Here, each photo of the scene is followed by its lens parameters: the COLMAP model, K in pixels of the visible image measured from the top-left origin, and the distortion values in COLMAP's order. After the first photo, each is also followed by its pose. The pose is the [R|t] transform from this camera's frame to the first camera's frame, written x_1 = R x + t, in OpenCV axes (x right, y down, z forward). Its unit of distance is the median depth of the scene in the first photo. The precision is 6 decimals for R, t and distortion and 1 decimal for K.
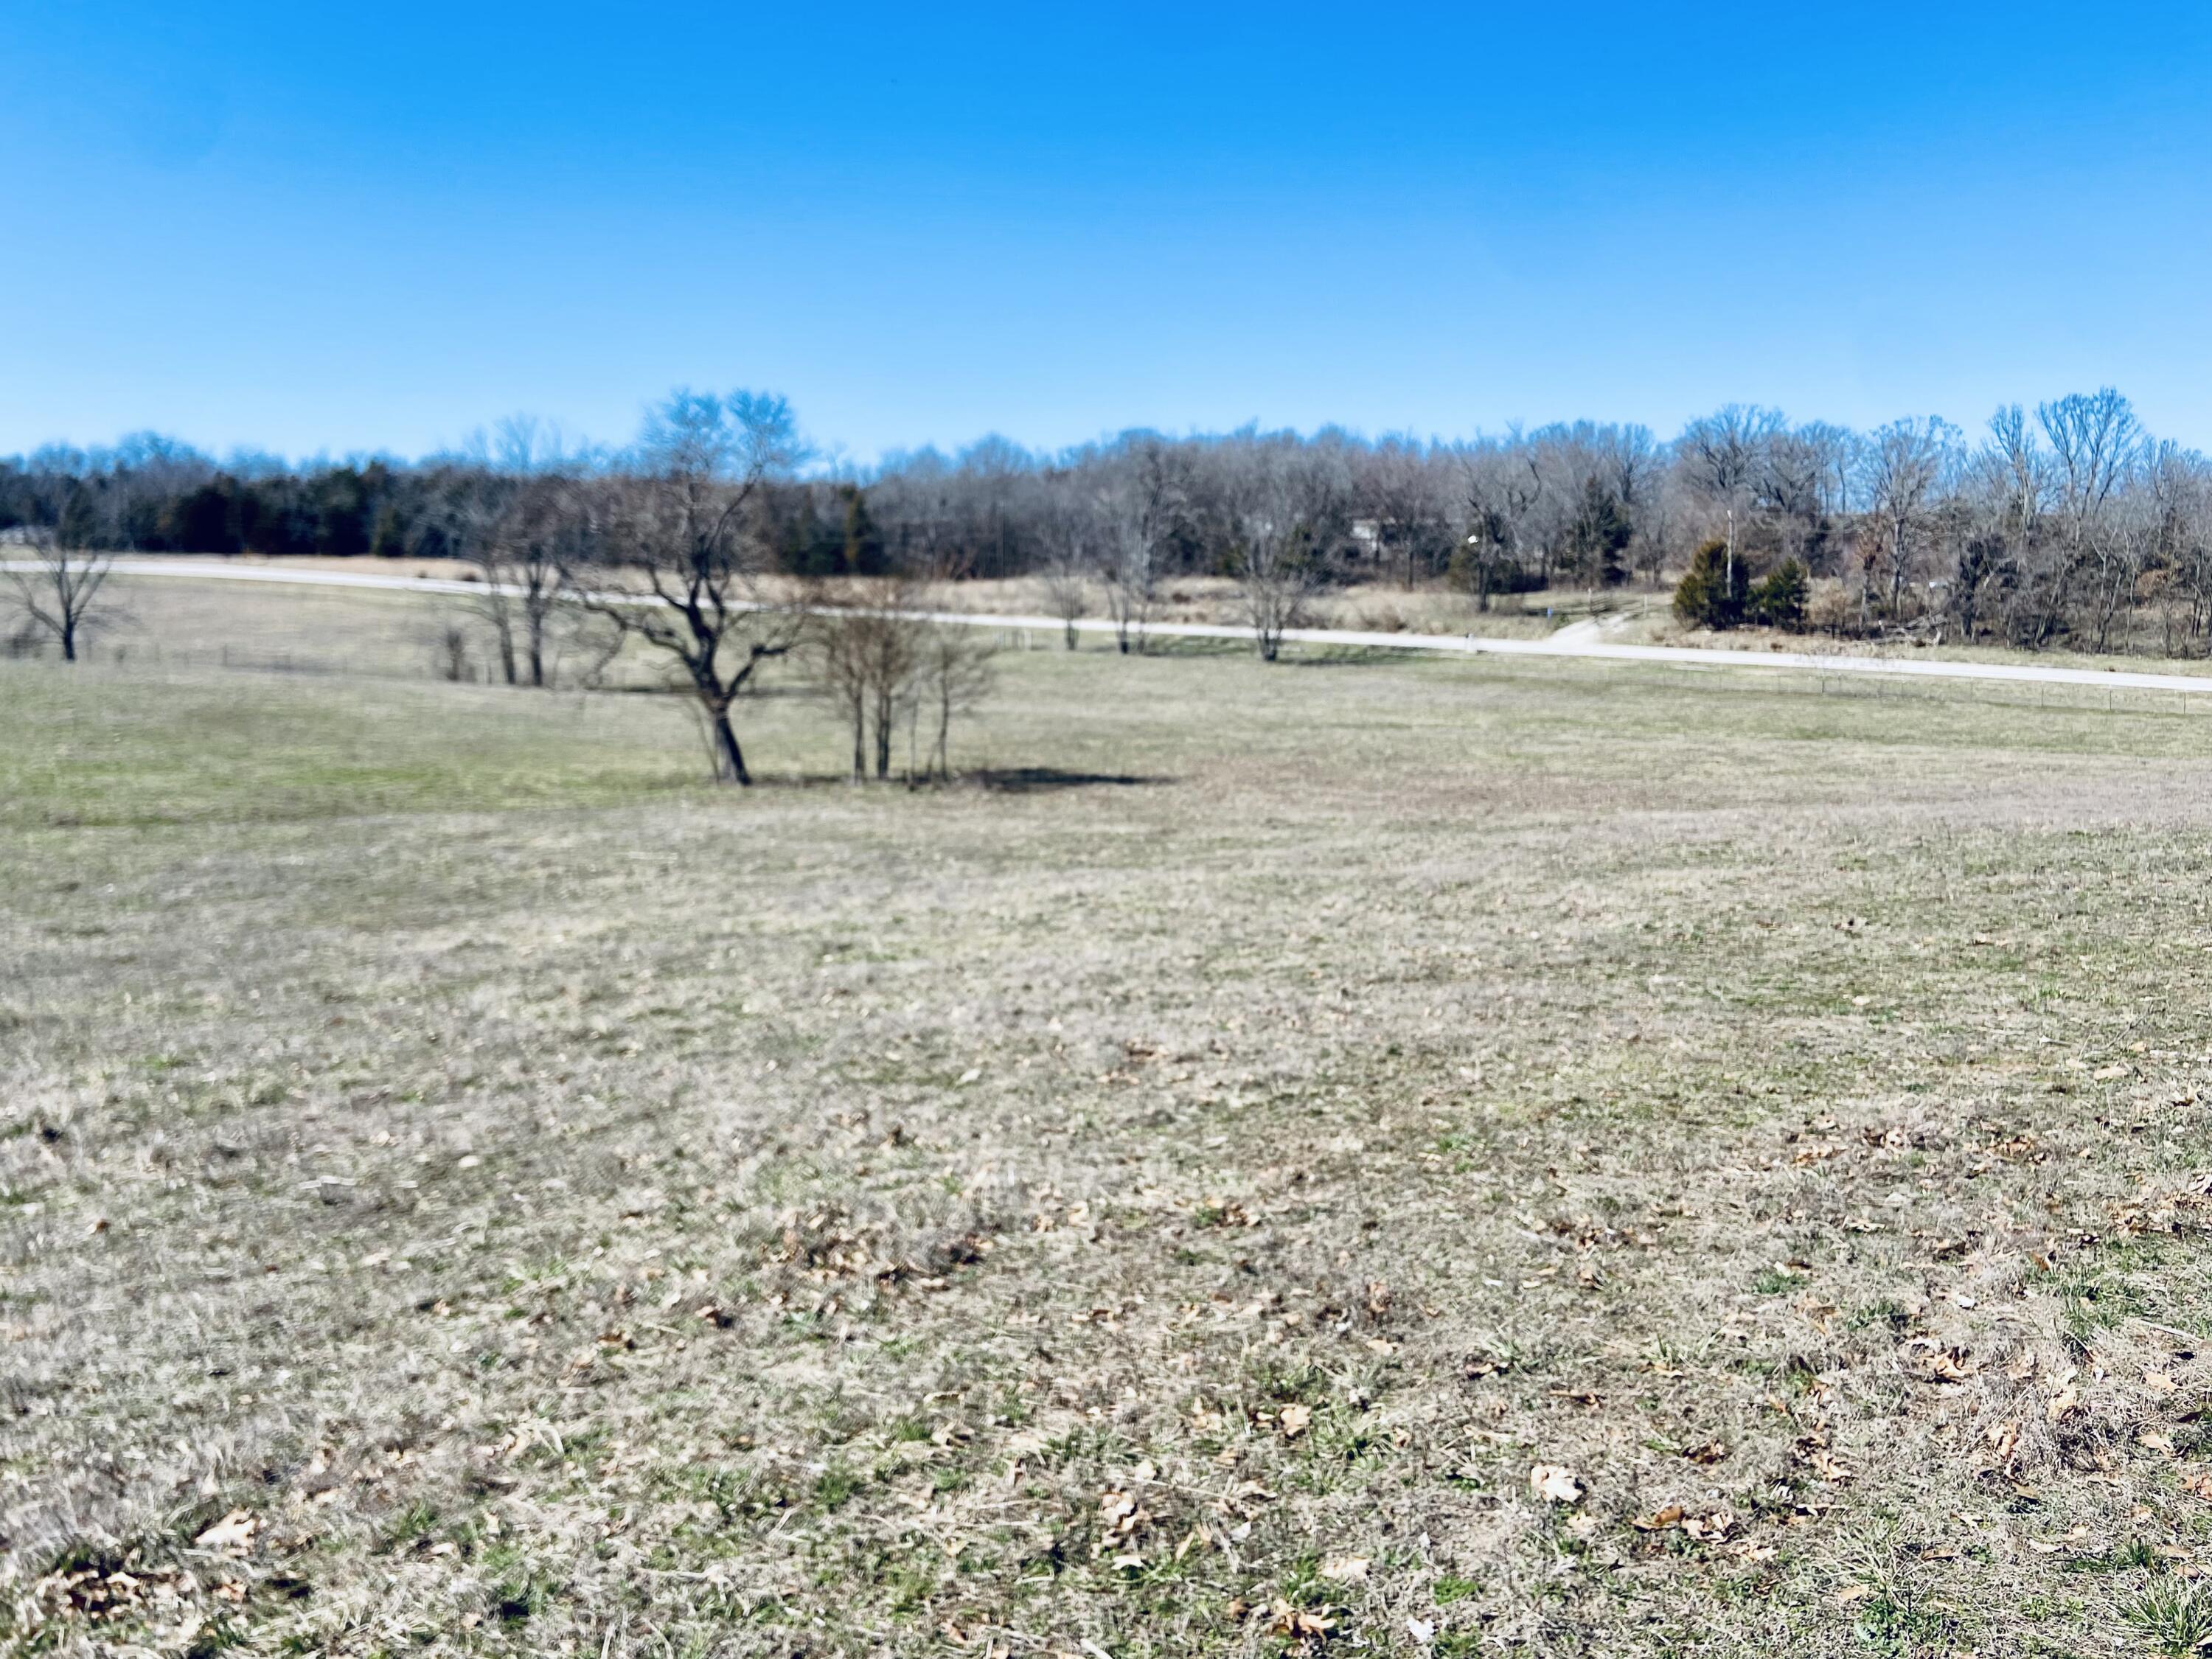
lens RADIAL K [[1702.9, 0, 1106.0], [0, 1702.9, 829.5], [0, 0, 1]] dist [0.072457, -0.003916]
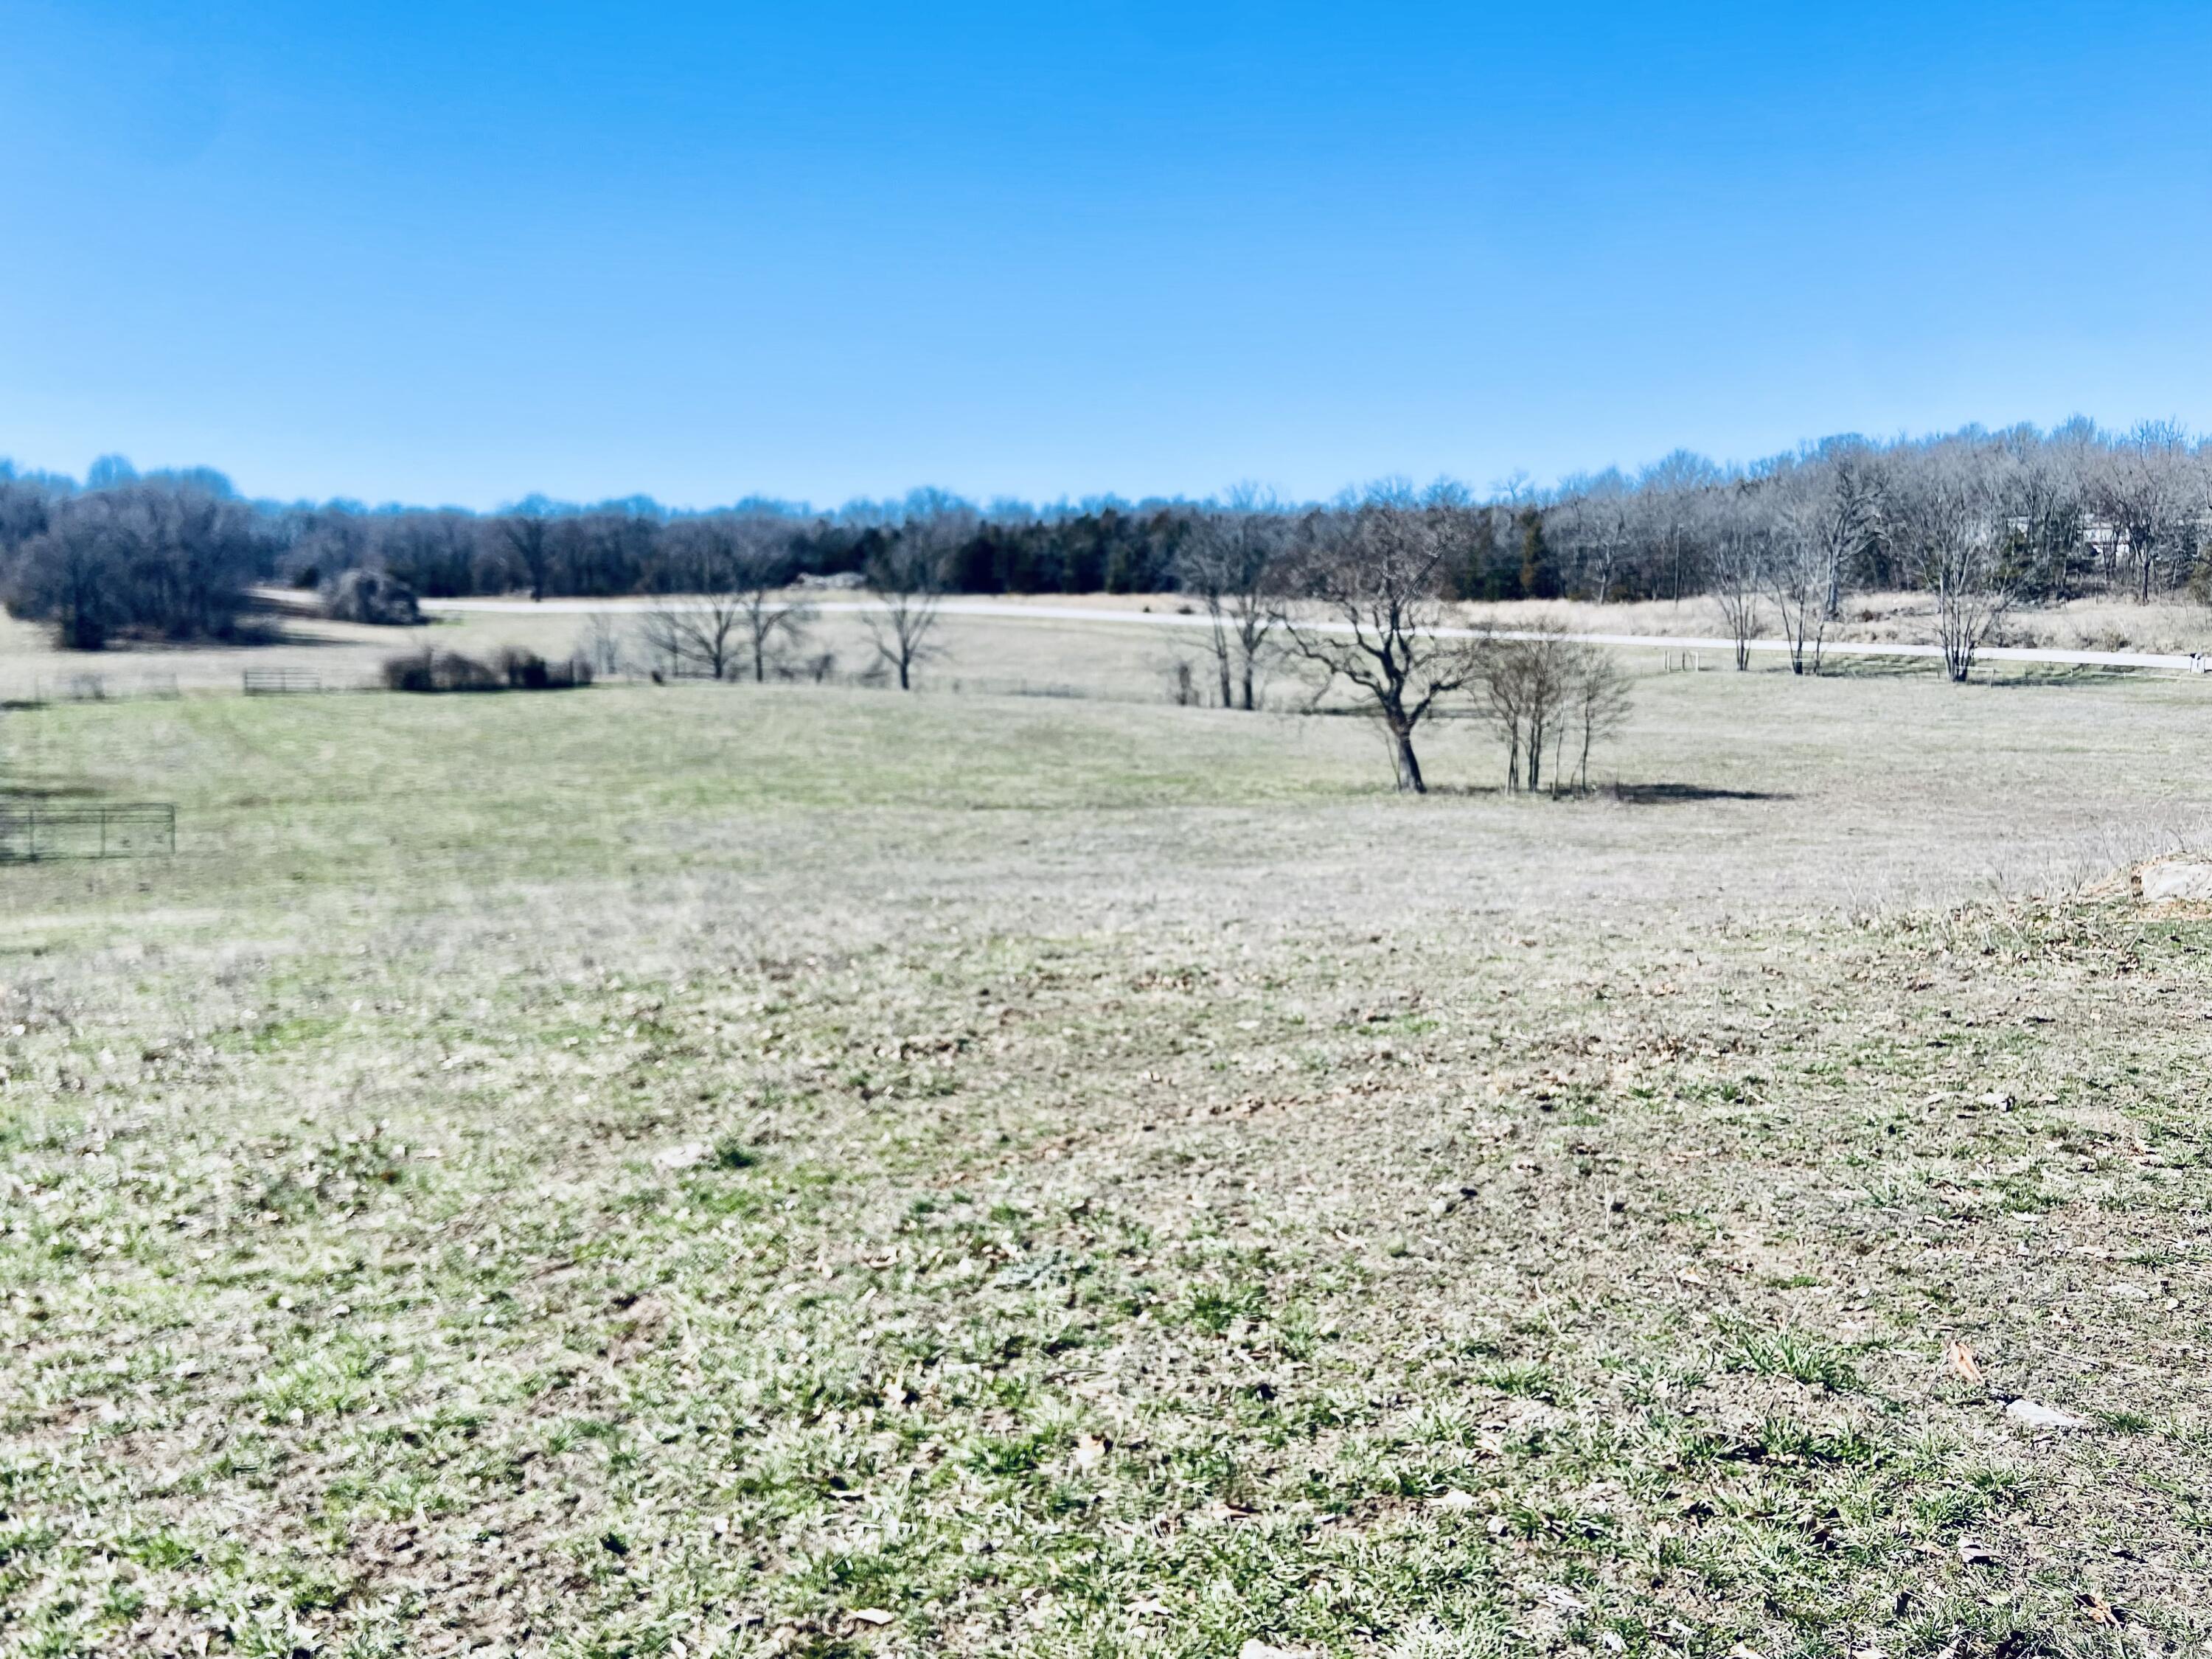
lens RADIAL K [[1702.9, 0, 1106.0], [0, 1702.9, 829.5], [0, 0, 1]] dist [0.072457, -0.003916]
pose [[0.925538, 0.030384, -0.377435, 0.023477], [-0.033588, 0.999434, -0.001909, 0.005248], [0.377163, 0.014444, 0.926034, -0.119586]]
